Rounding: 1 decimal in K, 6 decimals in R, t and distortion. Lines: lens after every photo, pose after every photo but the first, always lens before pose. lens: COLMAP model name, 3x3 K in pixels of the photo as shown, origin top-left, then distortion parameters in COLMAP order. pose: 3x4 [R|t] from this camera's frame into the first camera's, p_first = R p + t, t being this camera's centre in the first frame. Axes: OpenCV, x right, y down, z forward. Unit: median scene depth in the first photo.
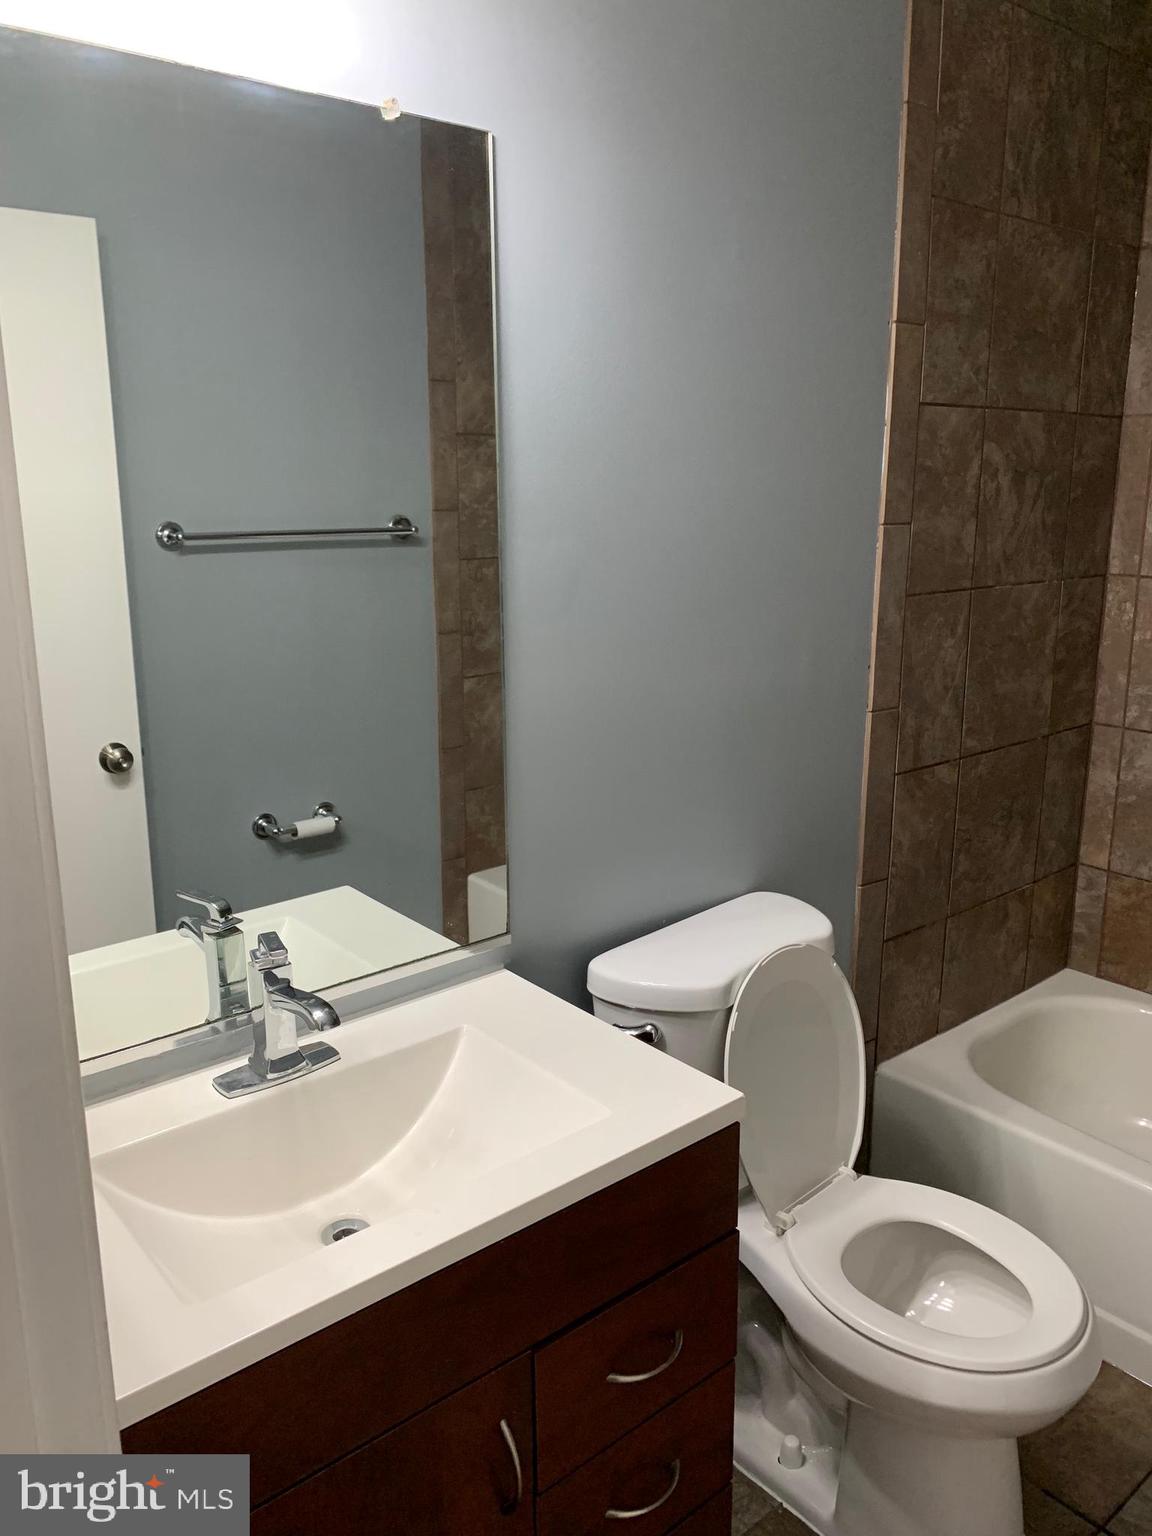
lens RADIAL K [[1187.0, 0, 578.6], [0, 1187.0, 762.4], [0, 0, 1]] dist [0.034472, -0.061127]
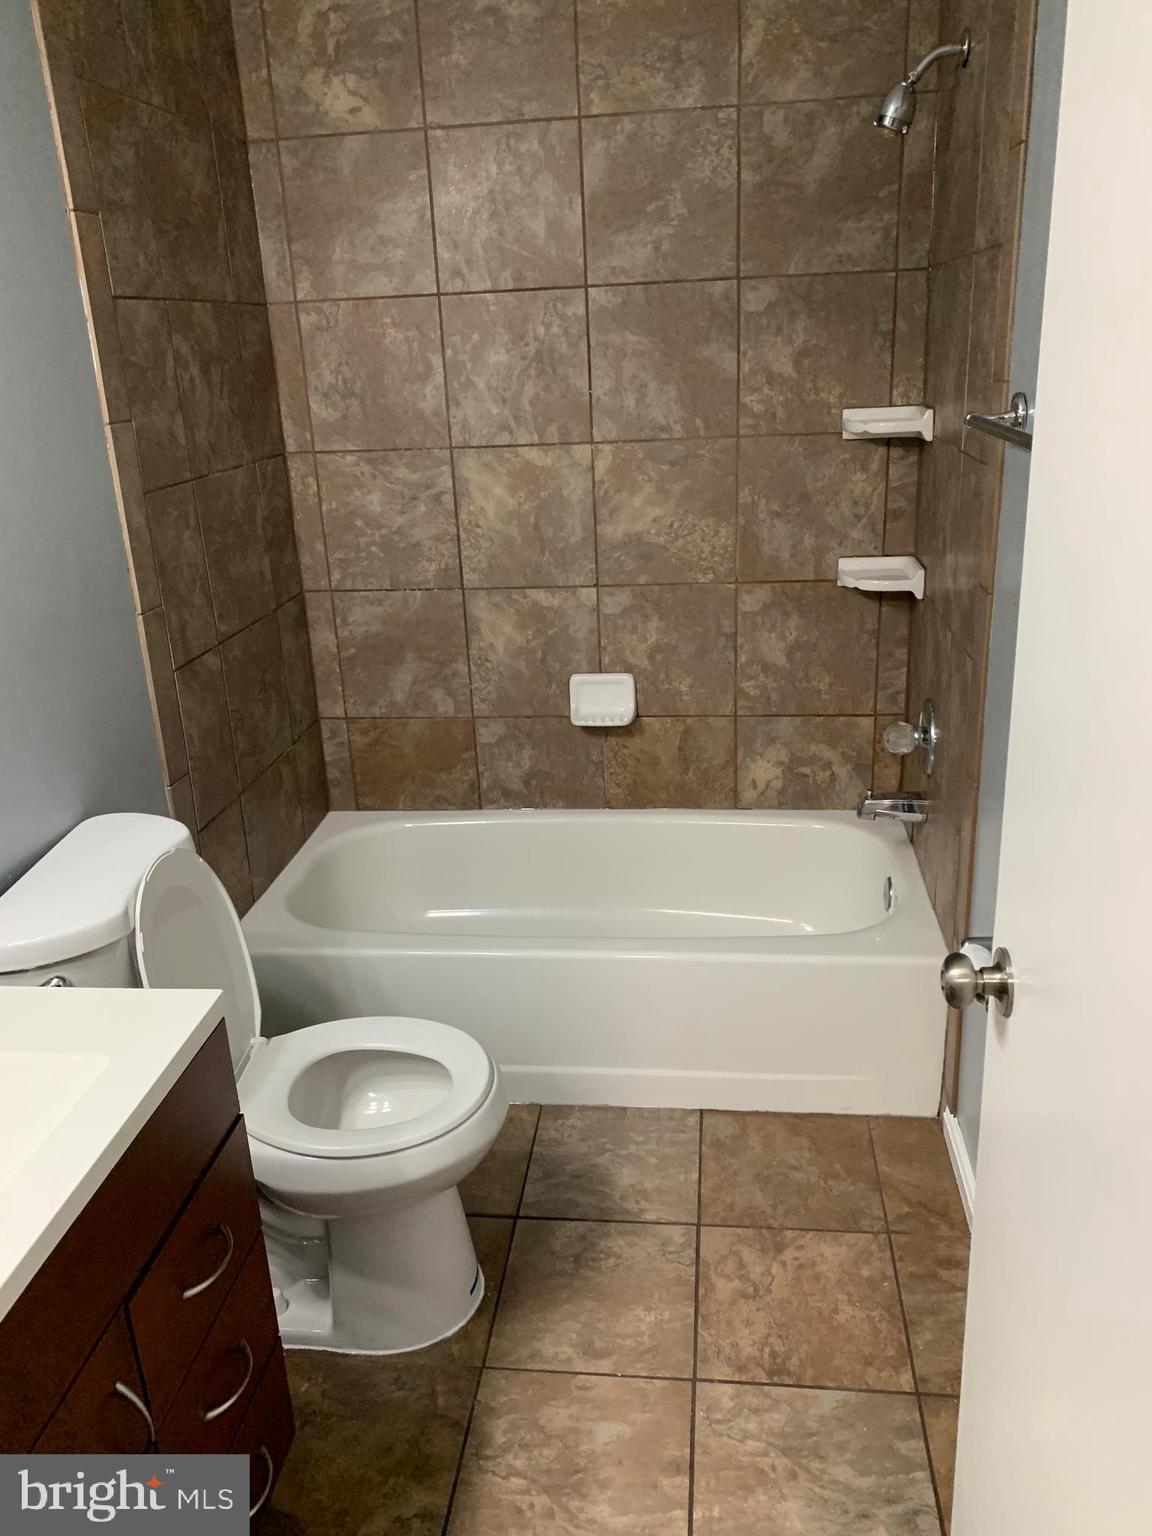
lens RADIAL K [[1188.0, 0, 576.0], [0, 1188.0, 768.0], [0, 0, 1]] dist [0.034691, -0.060220]
pose [[0.727875, -0.261904, 0.633723, -0.156084], [0.196855, 0.965094, 0.172750, -0.019291], [-0.656845, -0.000988, 0.754025, 0.003185]]
